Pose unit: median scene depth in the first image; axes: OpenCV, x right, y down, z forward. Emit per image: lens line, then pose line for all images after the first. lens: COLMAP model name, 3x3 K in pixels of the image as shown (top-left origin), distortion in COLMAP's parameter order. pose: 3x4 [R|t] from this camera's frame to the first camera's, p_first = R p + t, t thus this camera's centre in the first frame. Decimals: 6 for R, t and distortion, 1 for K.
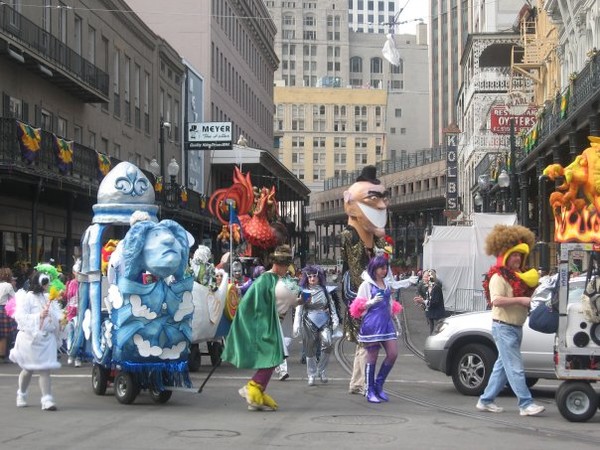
lens RADIAL K [[1853.1, 0, 300.0], [0, 1853.1, 225.0], [0, 0, 1]] dist [0.038072, 0.591361]
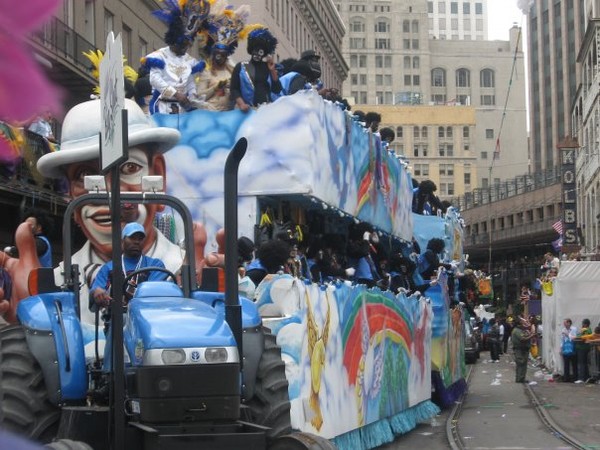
lens RADIAL K [[1853.1, 0, 300.0], [0, 1853.1, 225.0], [0, 0, 1]] dist [0.038072, 0.591361]
pose [[0.999302, -0.017315, -0.033100, -0.006031], [0.016345, 0.999436, -0.029350, 0.004118], [0.033590, 0.028789, 0.999021, 0.159751]]
